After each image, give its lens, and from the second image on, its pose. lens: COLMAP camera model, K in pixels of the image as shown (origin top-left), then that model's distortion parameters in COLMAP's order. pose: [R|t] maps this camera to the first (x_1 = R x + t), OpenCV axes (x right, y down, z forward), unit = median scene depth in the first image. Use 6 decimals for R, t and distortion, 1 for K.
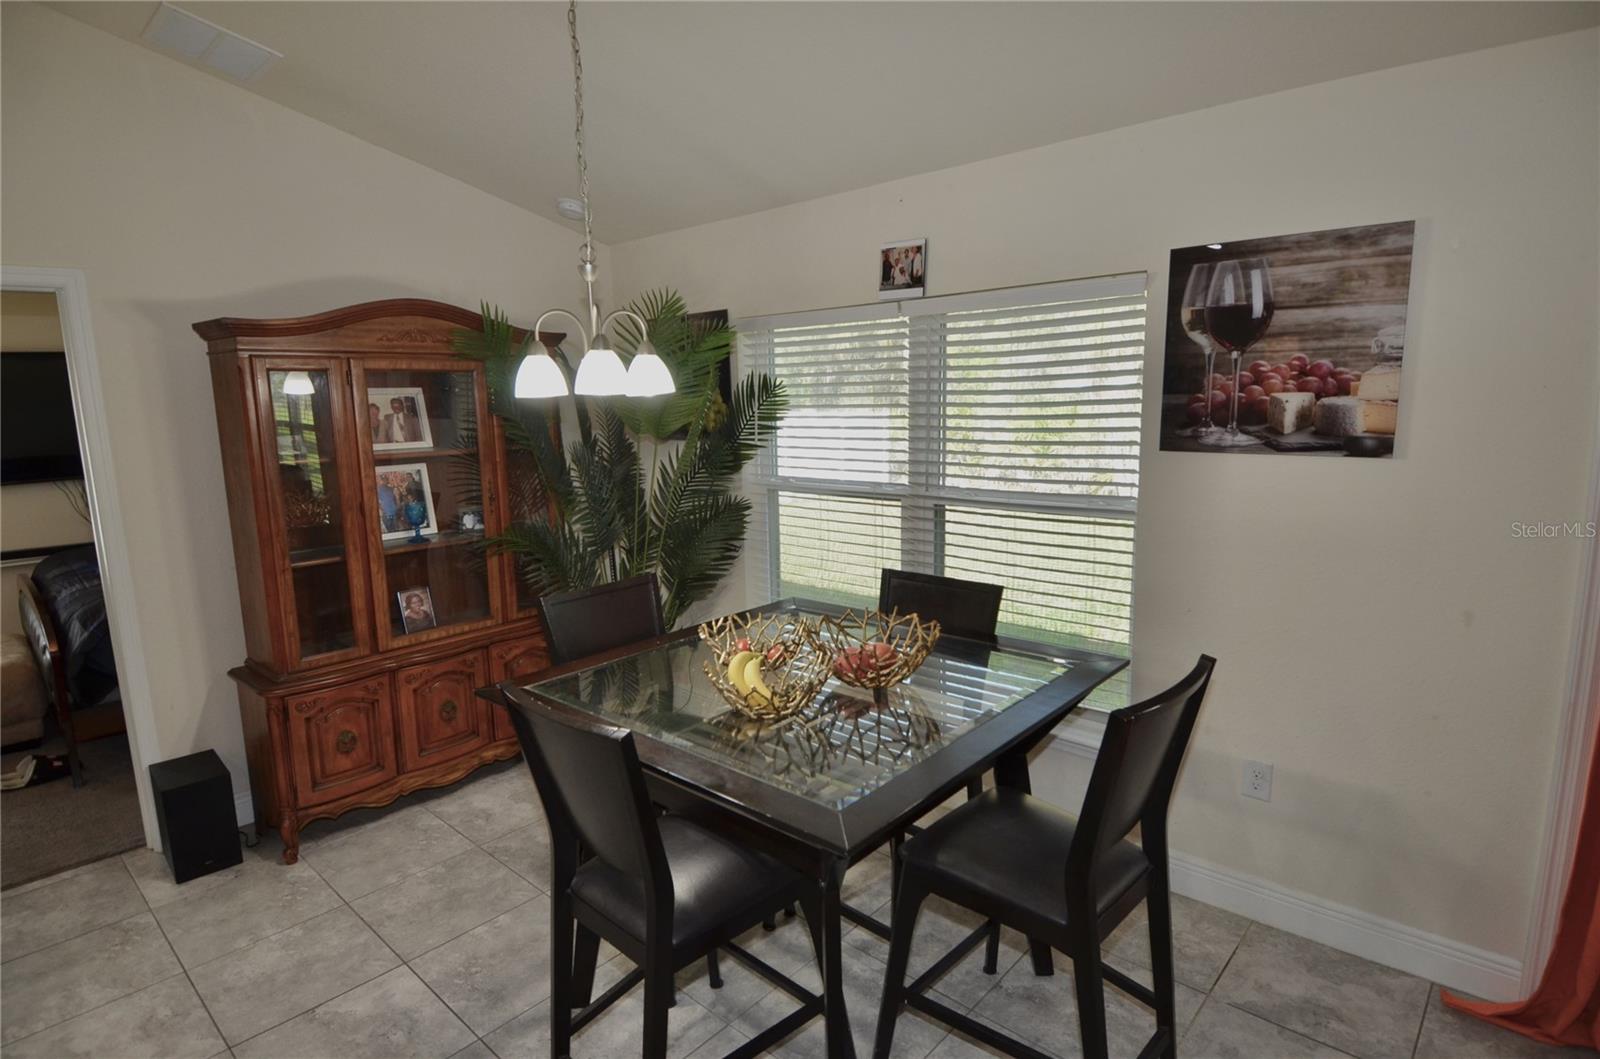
lens RADIAL K [[832.8, 0, 805.6], [0, 832.8, 529.4], [0, 0, 1]] dist [0.052396, -0.056483]
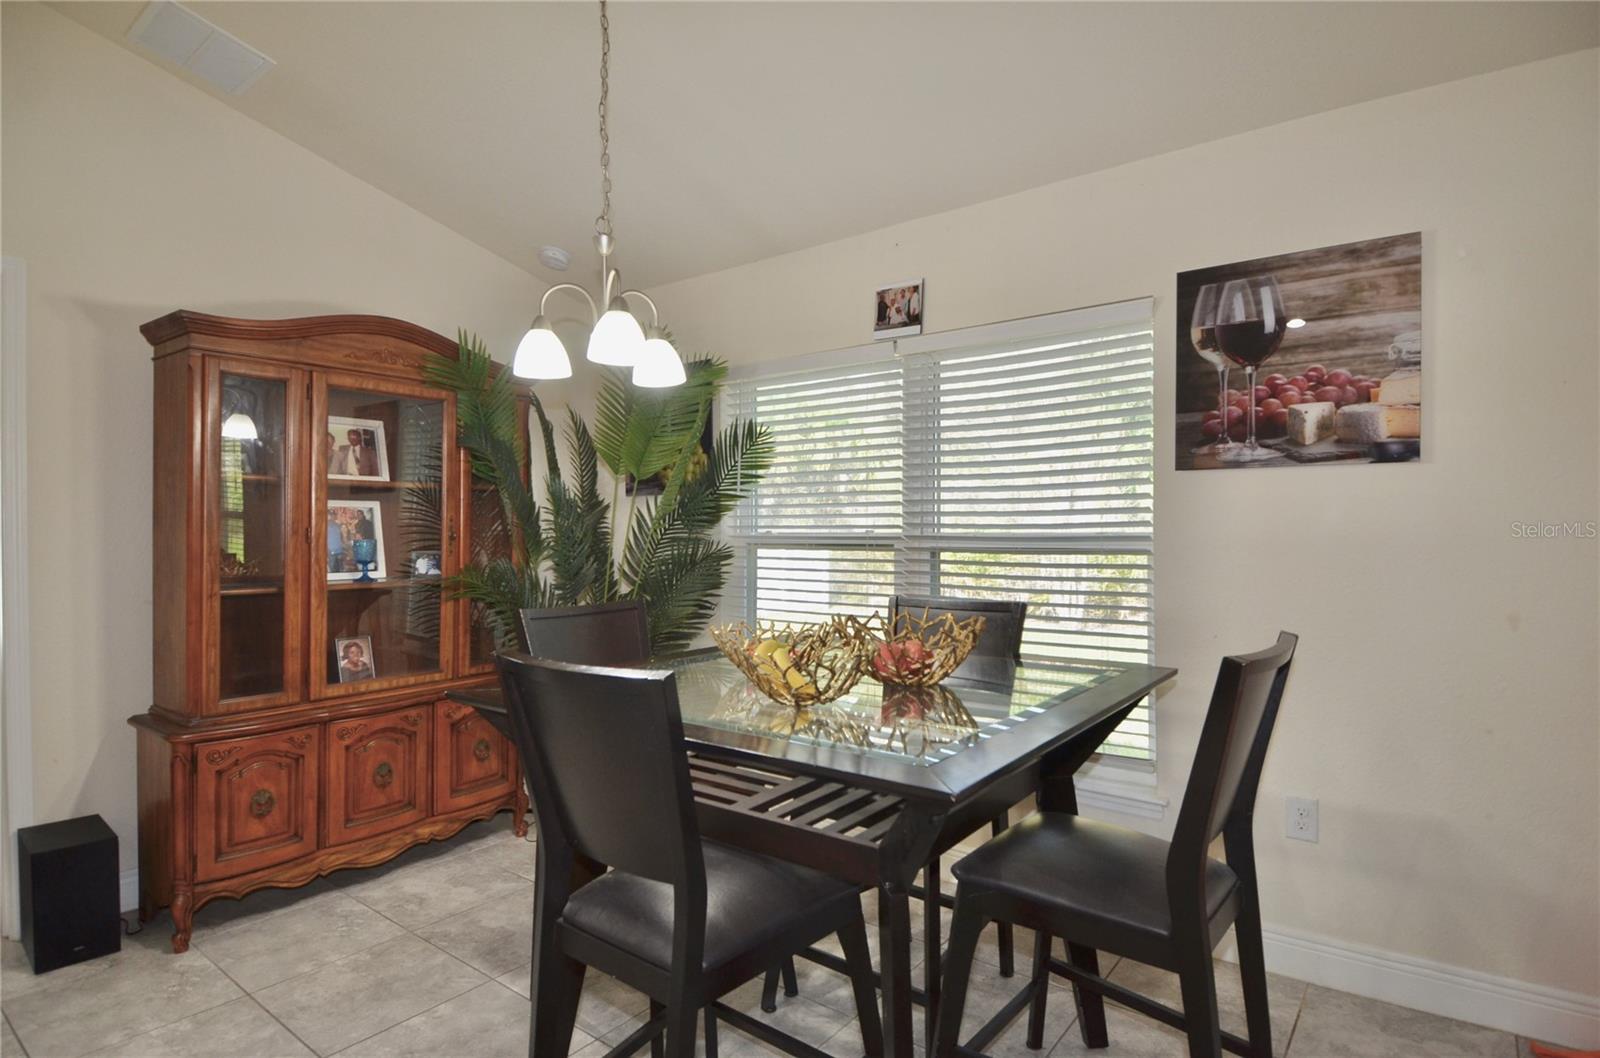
lens RADIAL K [[828.8, 0, 804.4], [0, 828.8, 530.3], [0, 0, 1]] dist [0.045715, -0.050407]
pose [[0.996460, 0.020795, 0.081461, -0.089580], [-0.007335, 0.986736, -0.162170, 0.139869], [-0.083753, 0.160998, 0.983395, 0.093756]]
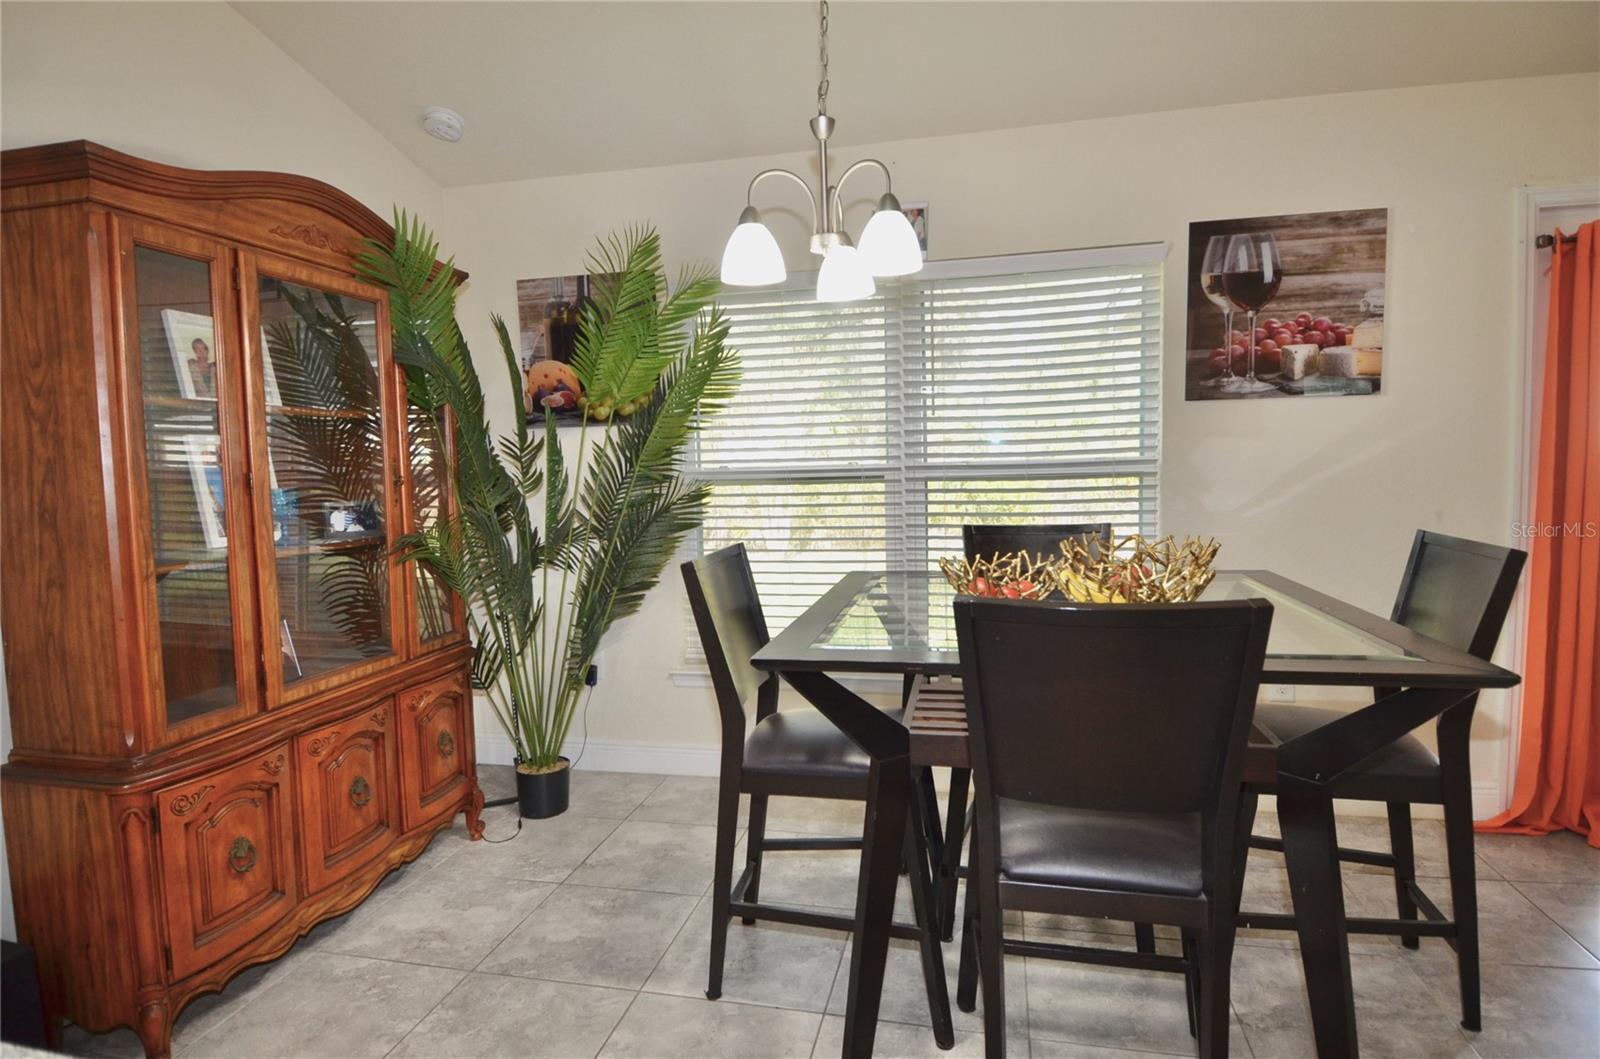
lens RADIAL K [[850.7, 0, 805.3], [0, 850.7, 531.3], [0, 0, 1]] dist [0.045430, -0.051469]
pose [[0.870309, -0.041059, 0.490792, -0.599807], [0.085591, 0.993964, -0.068623, 0.116326], [-0.485013, 0.101730, 0.868570, 0.284021]]
